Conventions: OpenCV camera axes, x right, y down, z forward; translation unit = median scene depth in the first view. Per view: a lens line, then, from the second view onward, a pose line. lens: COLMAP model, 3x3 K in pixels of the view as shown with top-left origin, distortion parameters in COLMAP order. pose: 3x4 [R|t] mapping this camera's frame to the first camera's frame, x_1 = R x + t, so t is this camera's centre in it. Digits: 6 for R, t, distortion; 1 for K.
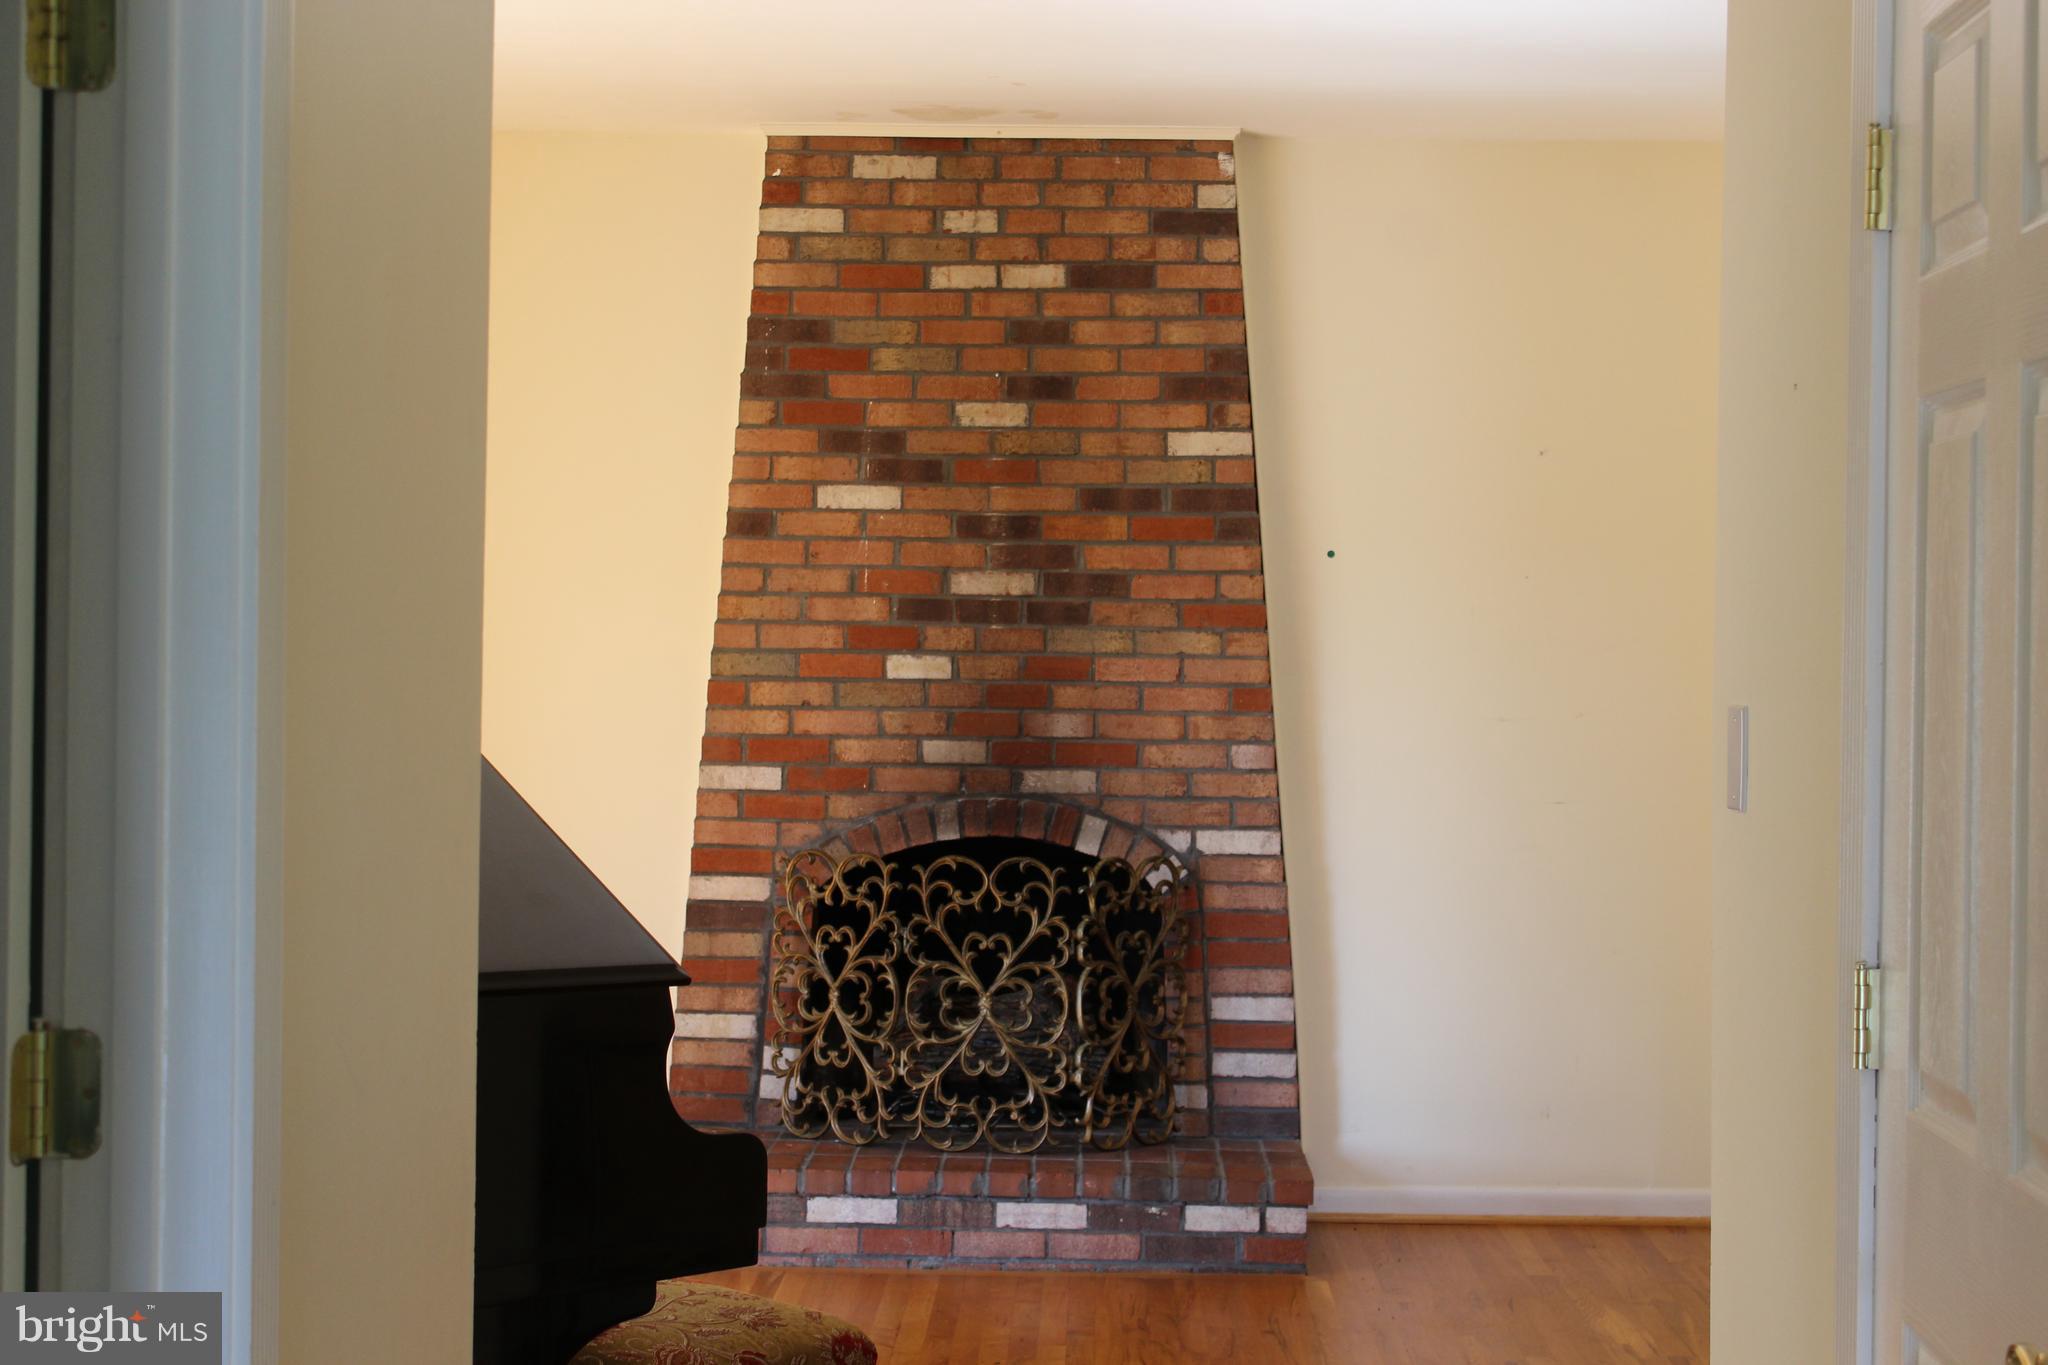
lens RADIAL K [[3293.4, 0, 1024.0], [0, 3293.4, 682.5], [0, 0, 1]] dist [0.009658, 0.004350]
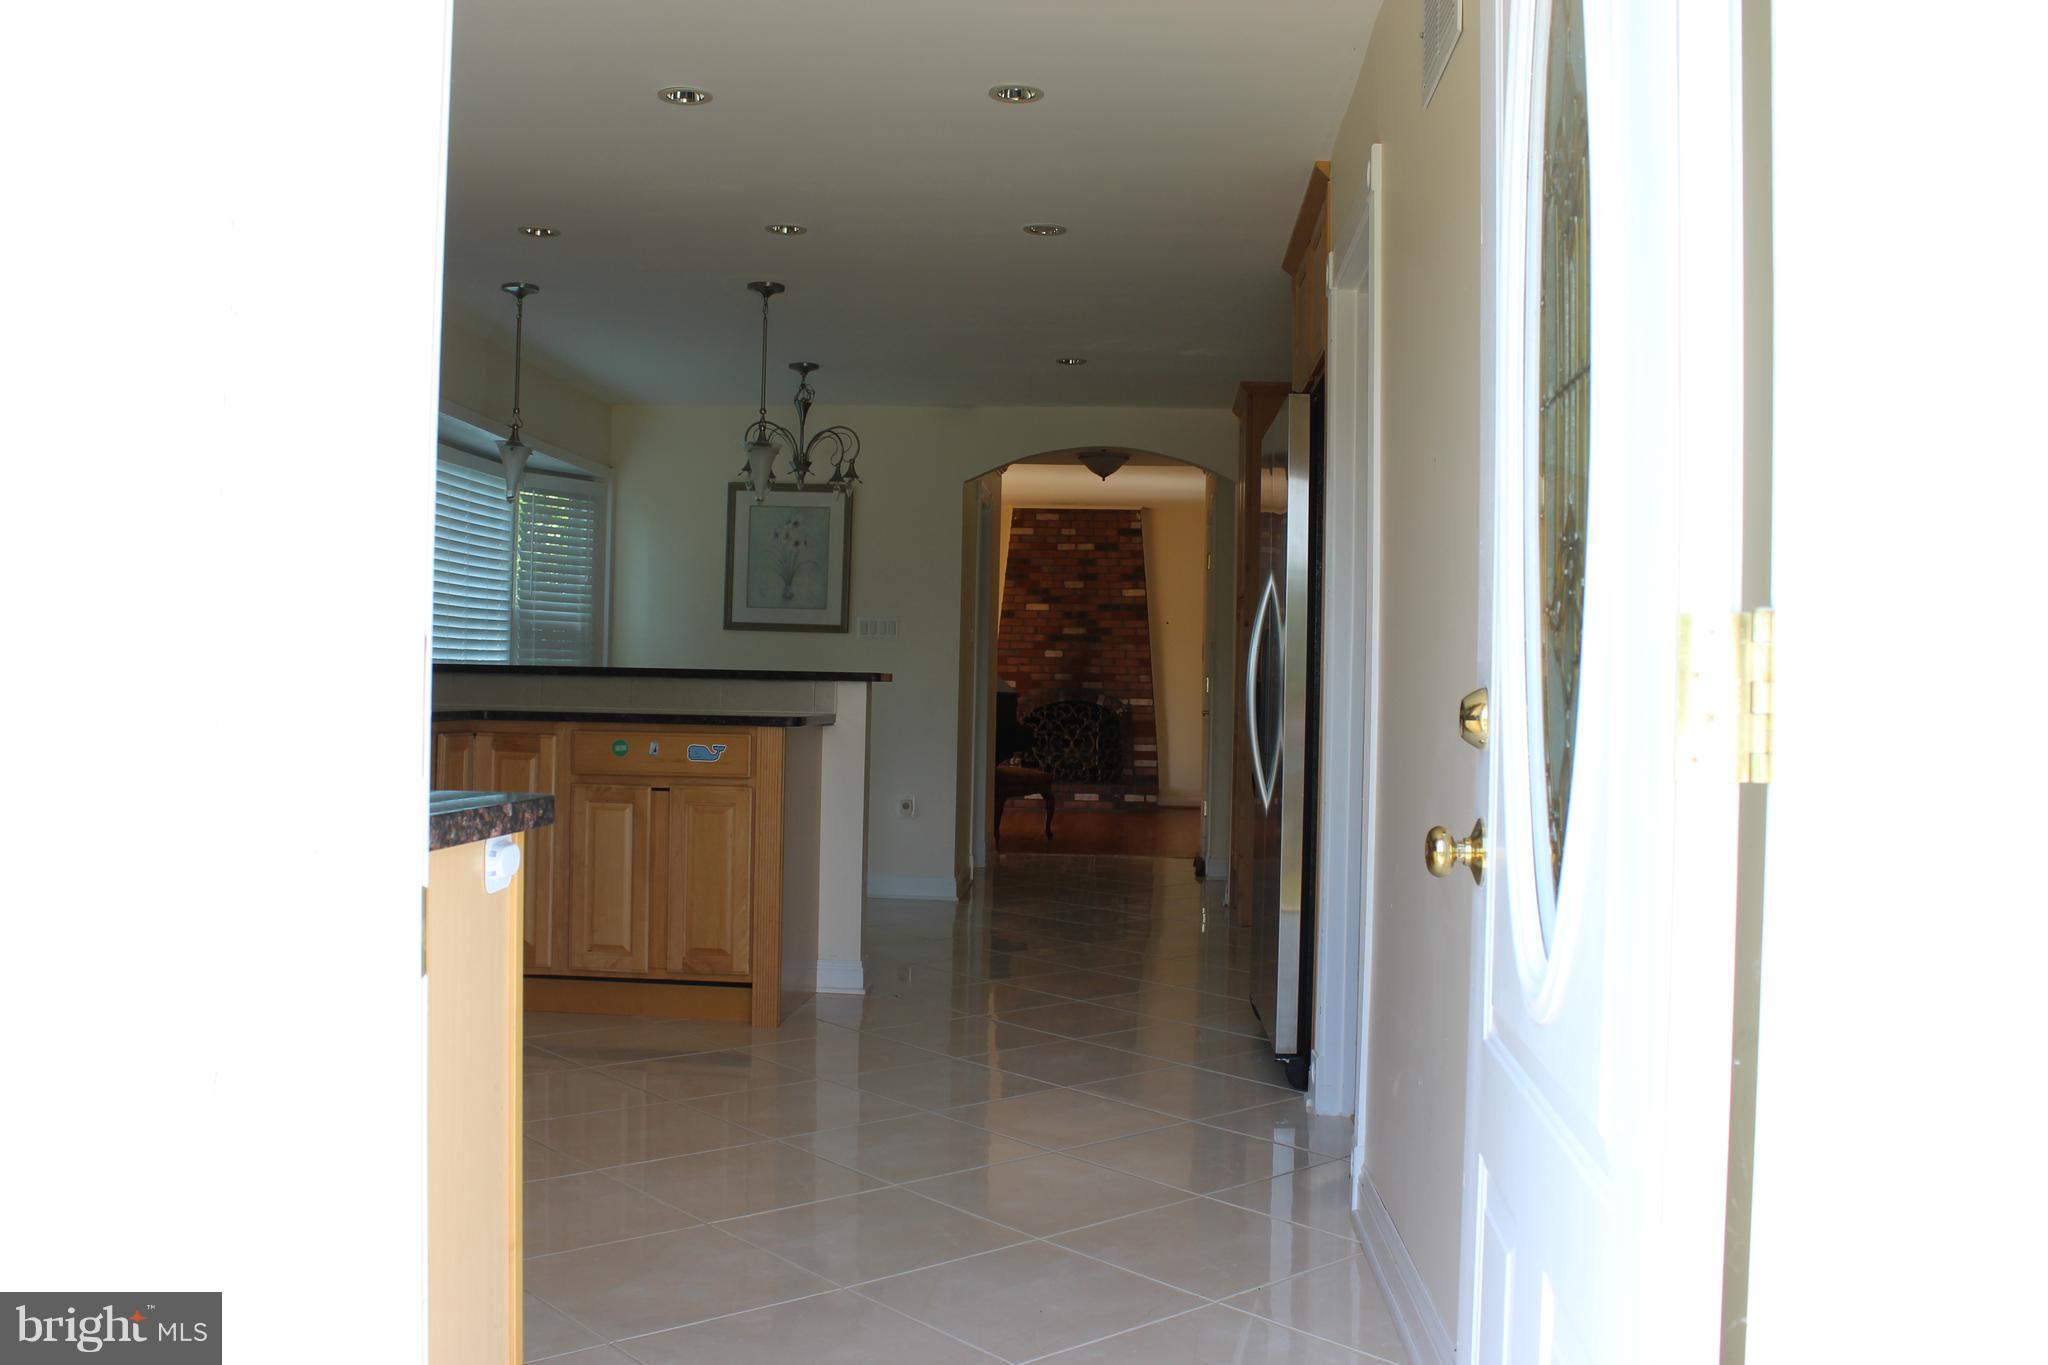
lens RADIAL K [[1790.4, 0, 1024.0], [0, 1790.4, 682.5], [0, 0, 1]] dist [-0.094099, -0.001210]
pose [[0.999450, 0.004234, -0.032879, 0.000406], [-0.004528, 0.999950, -0.008893, 0.045148], [0.032839, 0.009037, 0.999420, -0.982771]]
